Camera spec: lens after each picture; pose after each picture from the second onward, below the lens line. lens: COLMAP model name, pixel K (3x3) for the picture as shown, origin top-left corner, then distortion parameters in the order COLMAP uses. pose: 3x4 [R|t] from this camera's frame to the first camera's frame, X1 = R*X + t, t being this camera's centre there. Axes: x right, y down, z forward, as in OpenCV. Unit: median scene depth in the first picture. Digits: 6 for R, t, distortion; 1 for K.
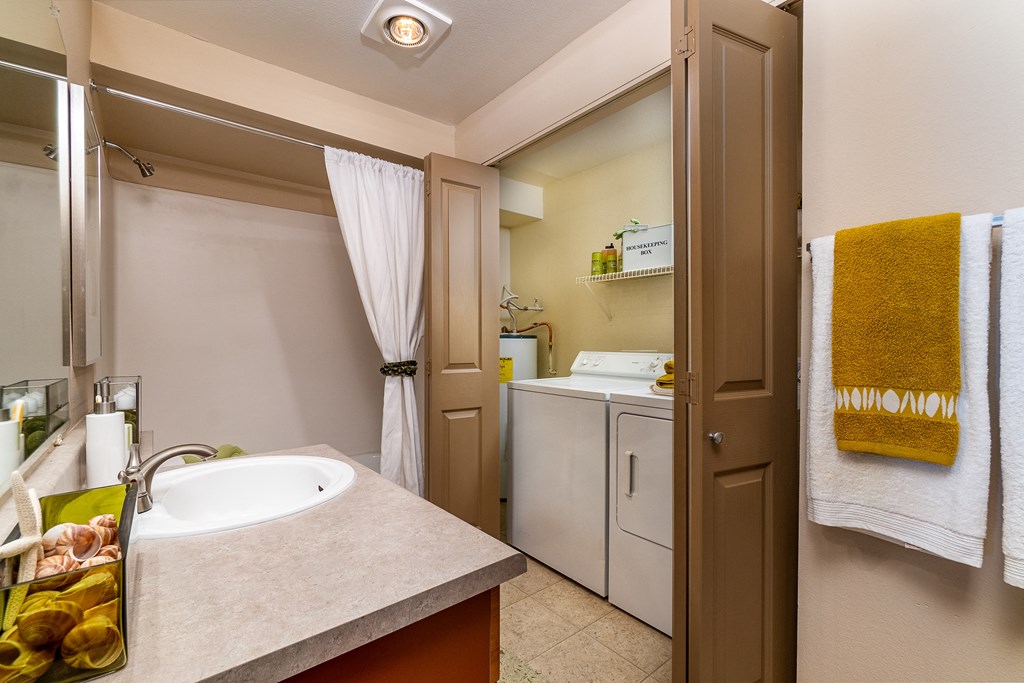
lens RADIAL K [[453.9, 0, 512.0], [0, 453.9, 341.5], [0, 0, 1]] dist [0.000173, -0.000029]
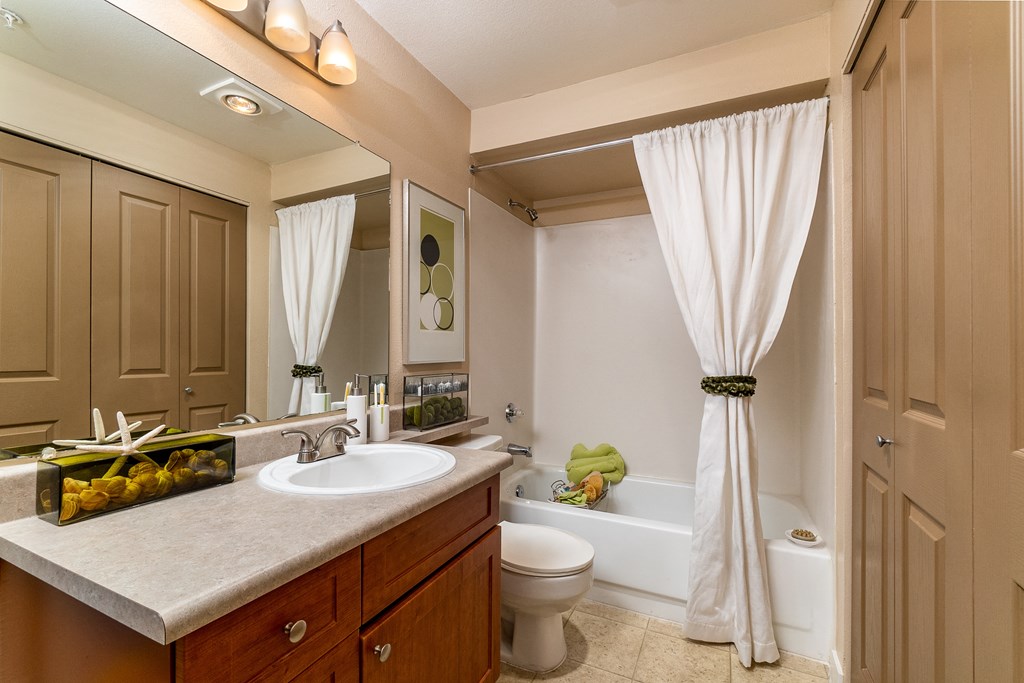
lens RADIAL K [[453.9, 0, 512.0], [0, 453.9, 341.5], [0, 0, 1]] dist [0.000173, -0.000029]
pose [[0.398252, -0.011051, -0.917209, 0.310194], [-0.003281, 0.999904, -0.013471, -0.002304], [0.917270, 0.008374, 0.398178, 0.382625]]
